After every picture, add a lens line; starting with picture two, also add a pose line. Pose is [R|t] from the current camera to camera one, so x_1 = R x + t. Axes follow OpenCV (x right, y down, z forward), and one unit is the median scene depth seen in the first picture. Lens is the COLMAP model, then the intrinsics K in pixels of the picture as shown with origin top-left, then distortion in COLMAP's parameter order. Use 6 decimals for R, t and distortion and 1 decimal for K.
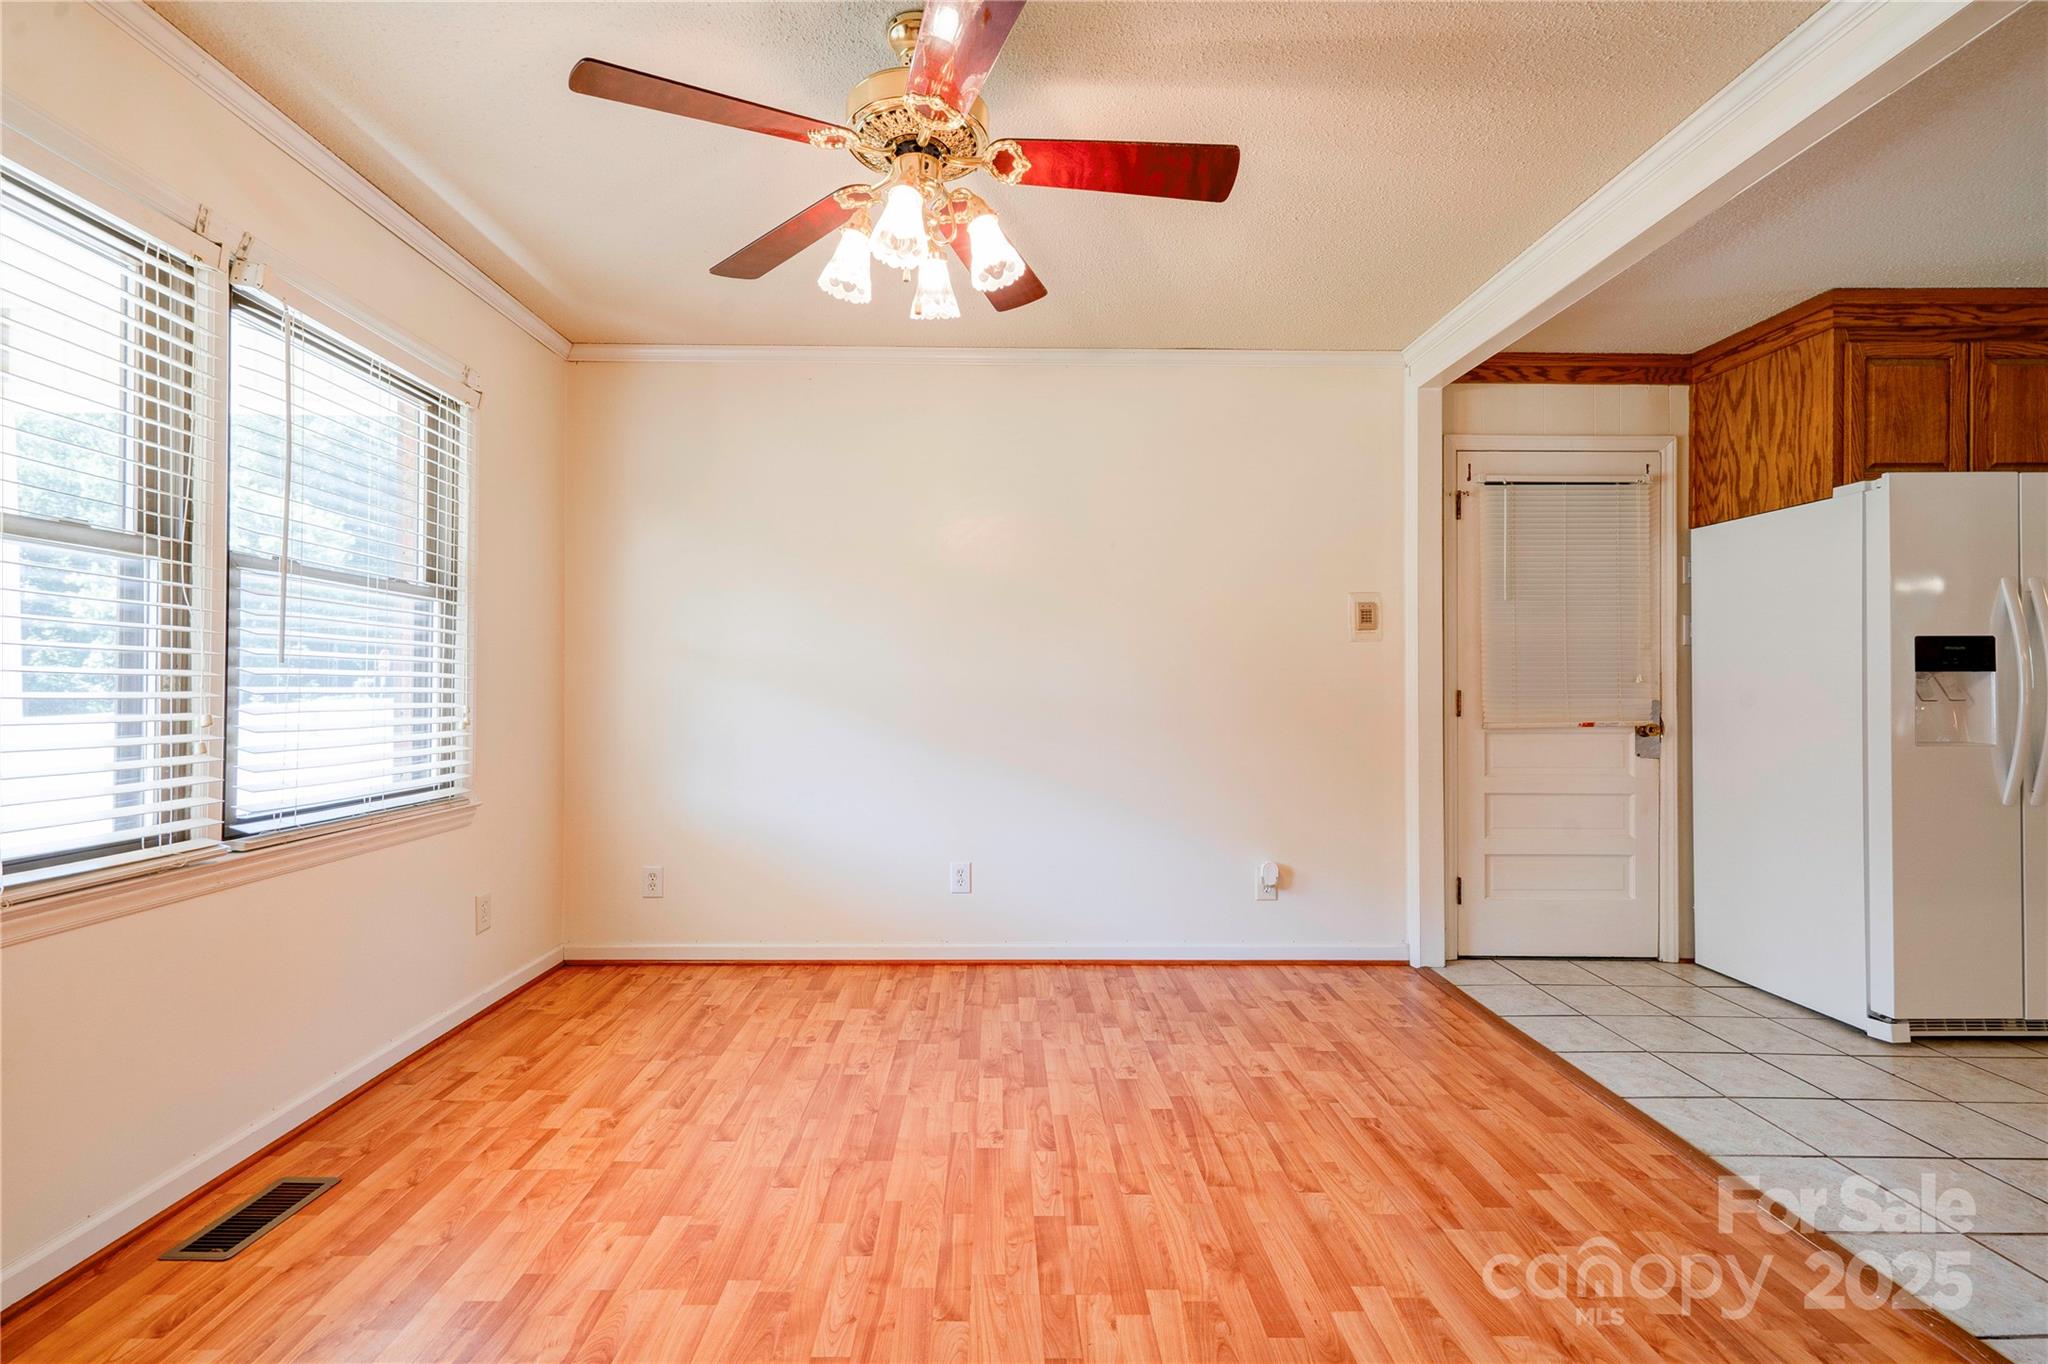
lens RADIAL K [[927.0, 0, 1008.1], [0, 927.0, 681.4], [0, 0, 1]] dist [0.017208, 0.000567]
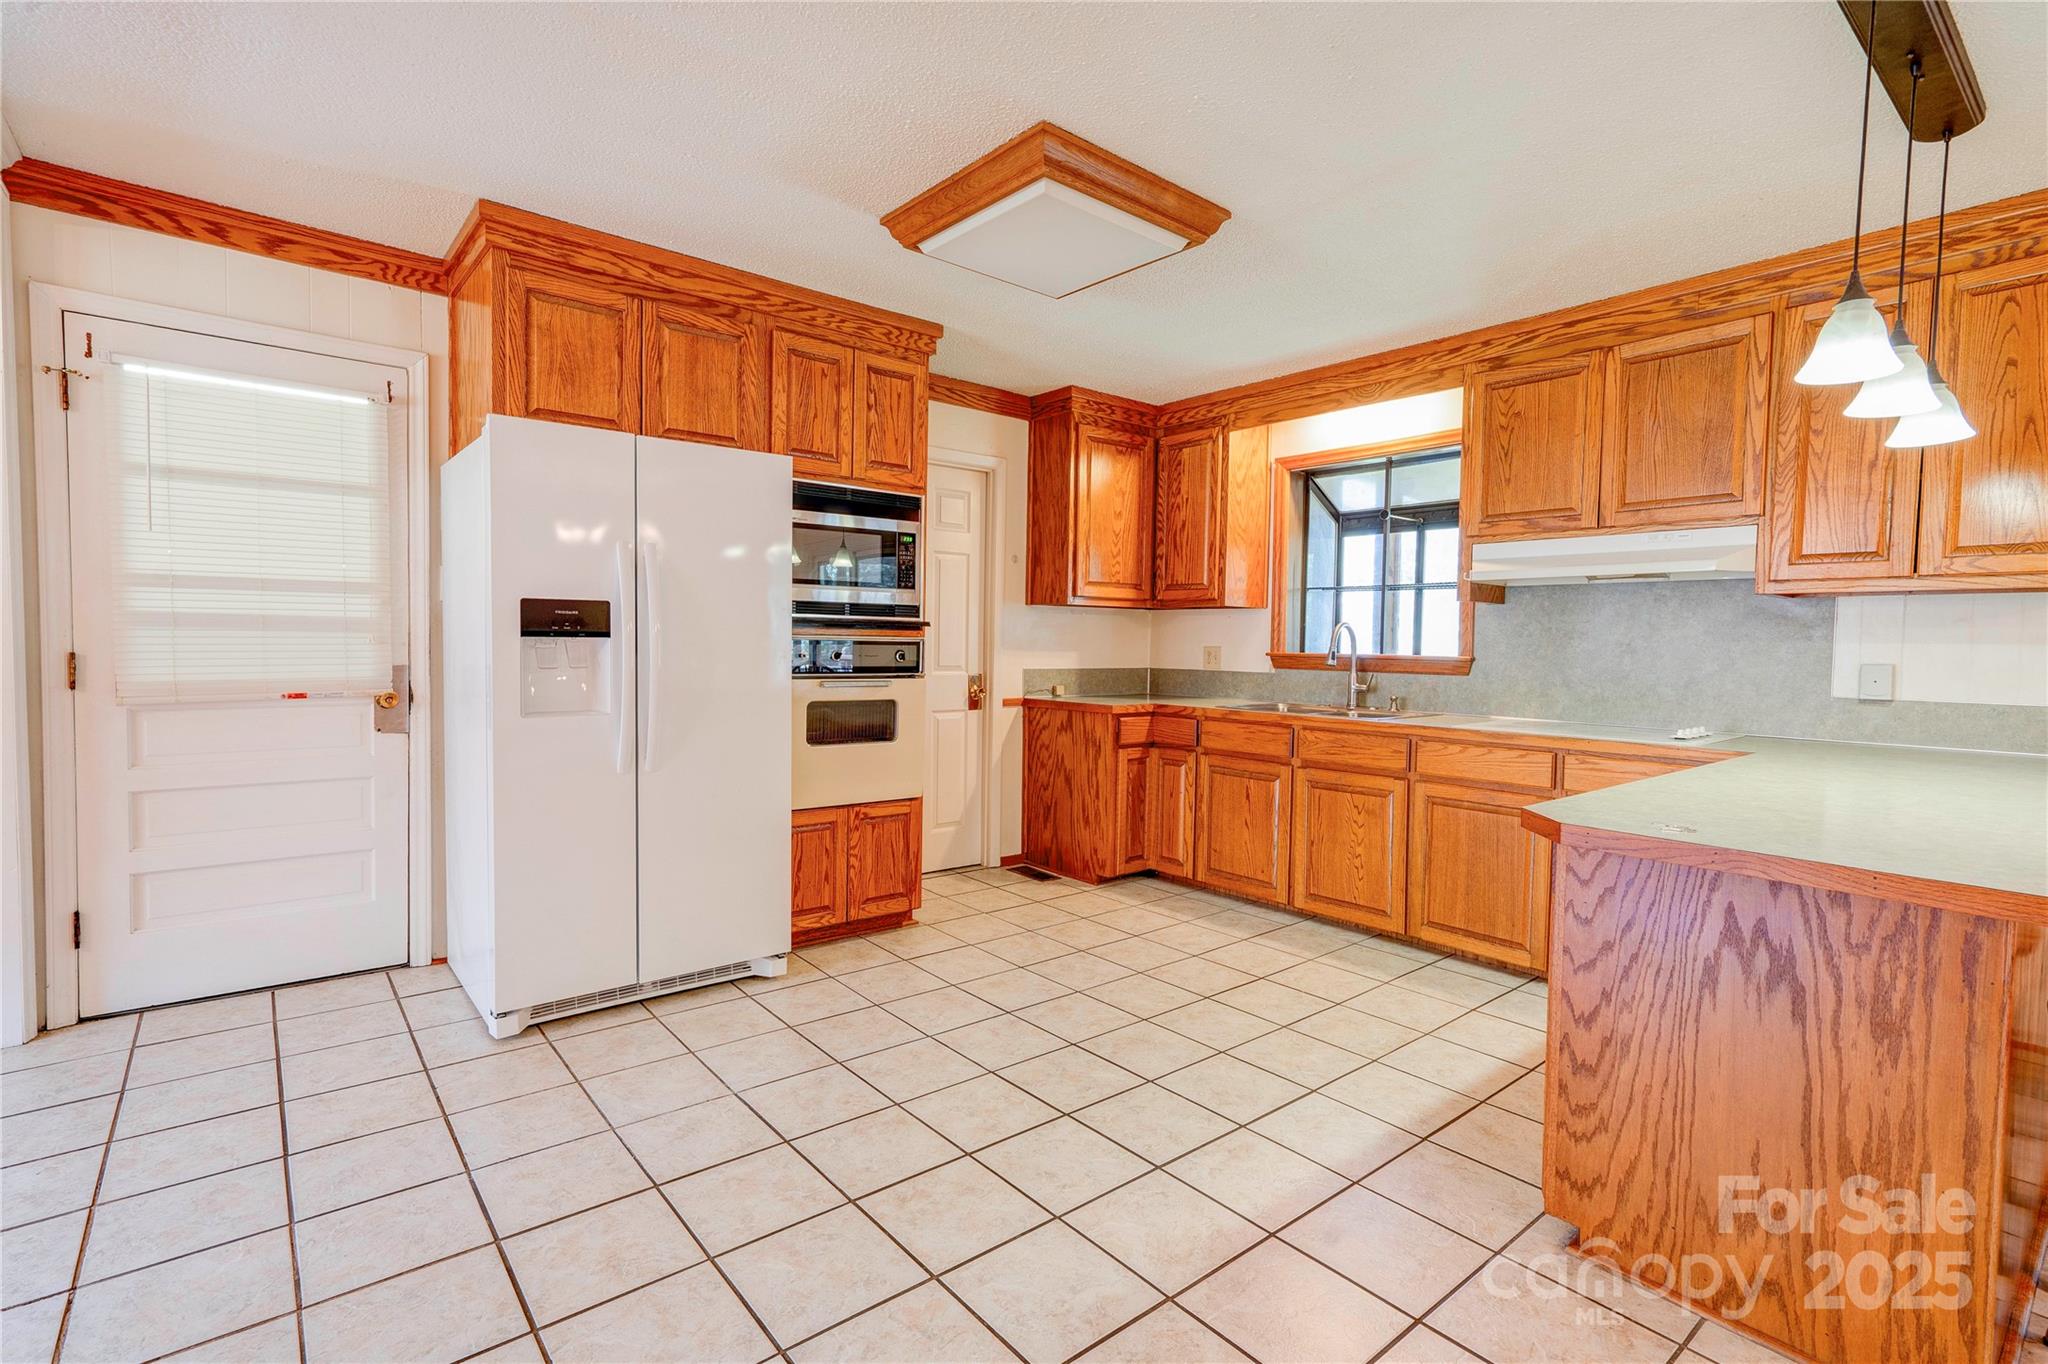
lens RADIAL K [[958.6, 0, 1006.4], [0, 958.6, 679.3], [0, 0, 1]] dist [-0.008170, 0.013388]
pose [[0.786453, -0.014196, 0.617486, 0.695492], [-0.019165, 0.998694, 0.047369, -0.021433], [-0.617352, -0.049088, 0.785154, -0.024842]]
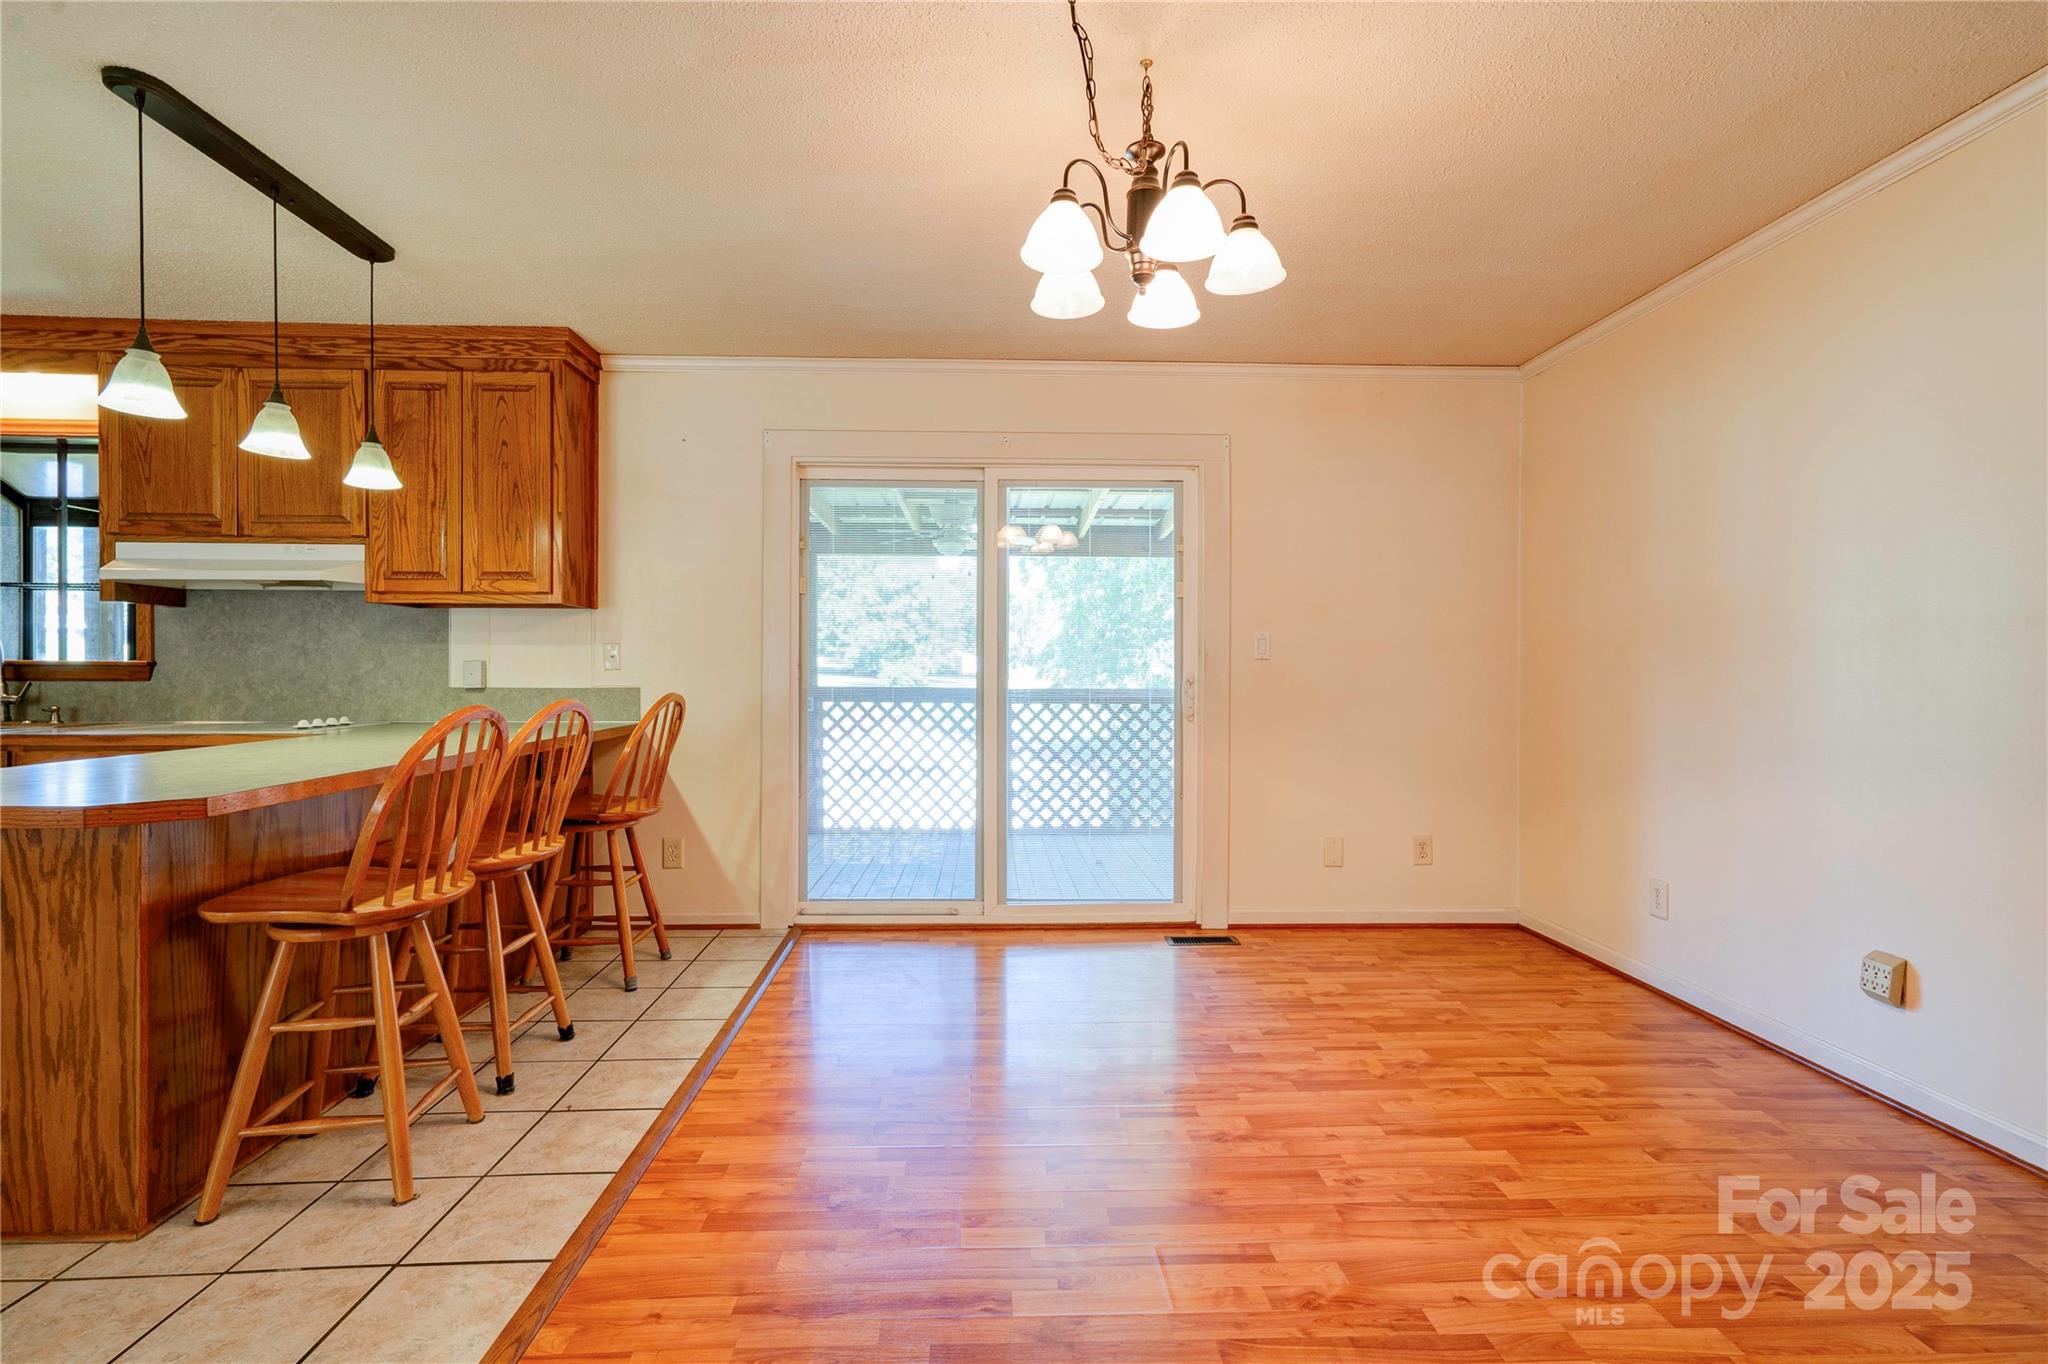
lens RADIAL K [[944.0, 0, 1011.0], [0, 944.0, 680.2], [0, 0, 1]] dist [-0.005566, 0.012492]
pose [[-0.015248, -0.010012, 0.999834, 0.743427], [-0.011348, 0.999887, 0.009839, -0.002292], [-0.999819, -0.011196, -0.015360, -0.495529]]
